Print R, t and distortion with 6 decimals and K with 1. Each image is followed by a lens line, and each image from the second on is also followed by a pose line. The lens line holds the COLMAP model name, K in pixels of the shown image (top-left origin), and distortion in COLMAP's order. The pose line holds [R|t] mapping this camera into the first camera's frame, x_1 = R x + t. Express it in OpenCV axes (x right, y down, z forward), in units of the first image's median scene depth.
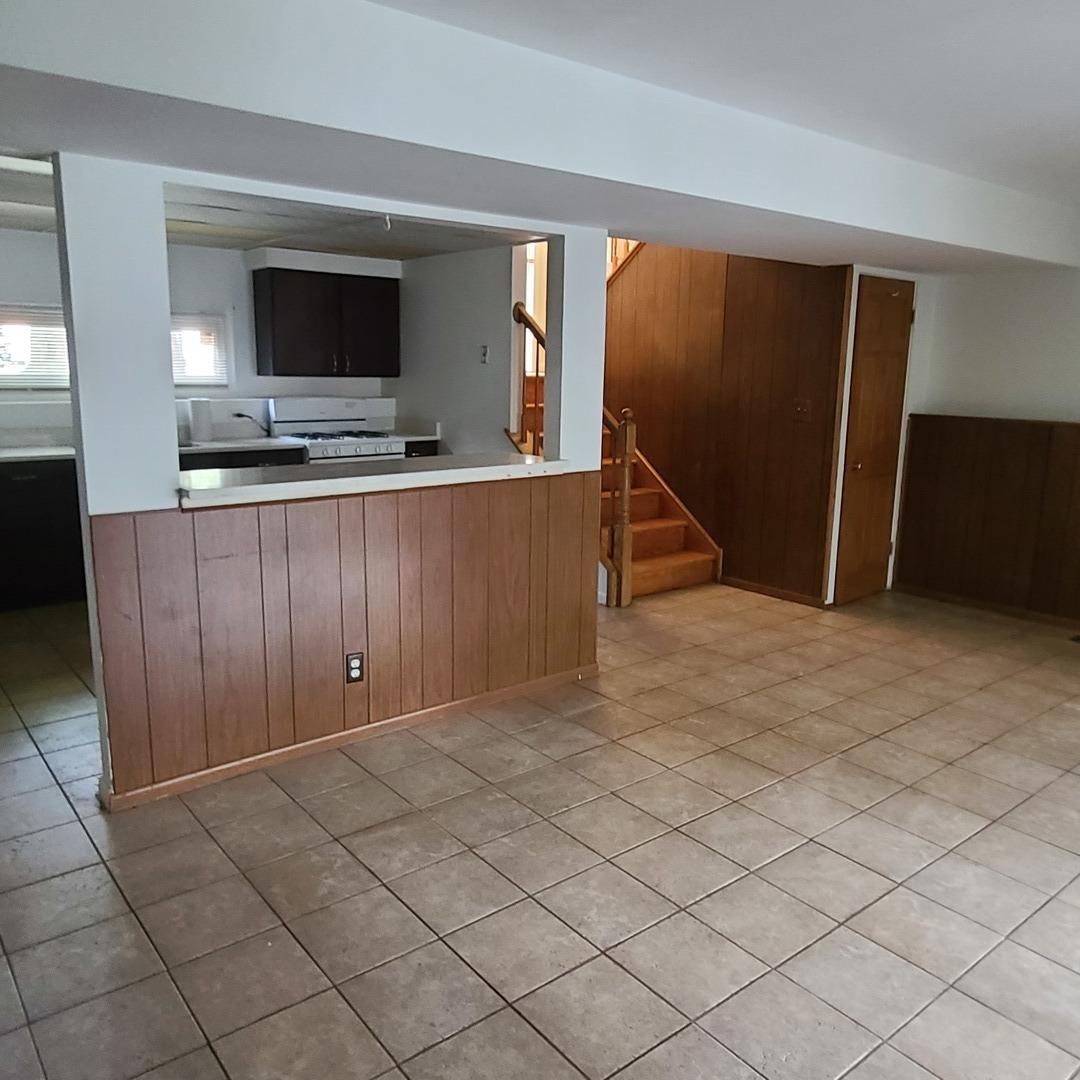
lens RADIAL K [[880.2, 0, 540.0], [0, 880.2, 540.0], [0, 0, 1]] dist [-0.001980, -0.000766]
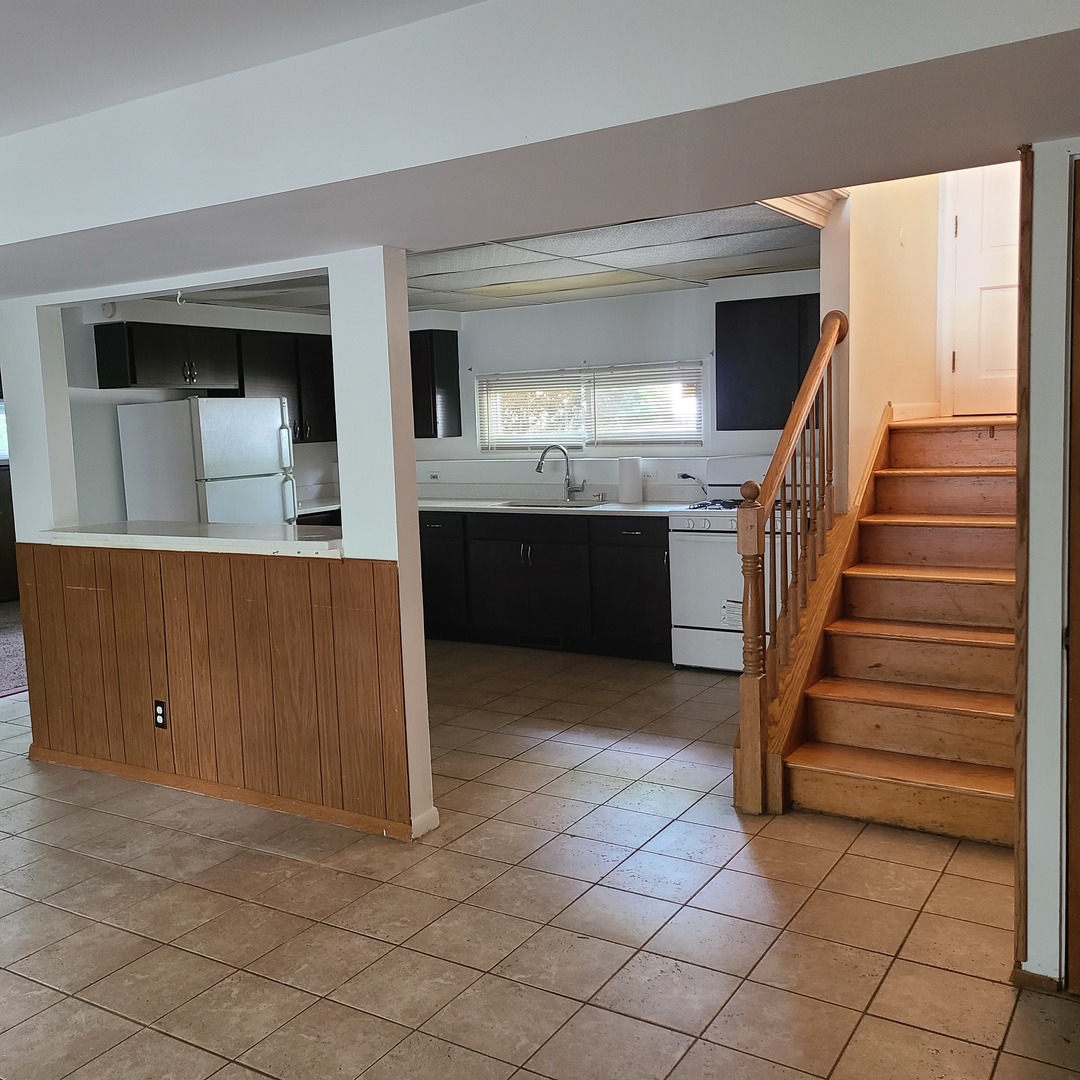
lens RADIAL K [[1077.6, 0, 539.6], [0, 1077.6, 526.8], [0, 0, 1]] dist [0.047257, -0.039856]
pose [[0.330019, 0.070564, -0.941333, 1.039346], [-0.150186, 0.988425, 0.021441, -0.157139], [0.931950, 0.134300, 0.336797, 0.859877]]
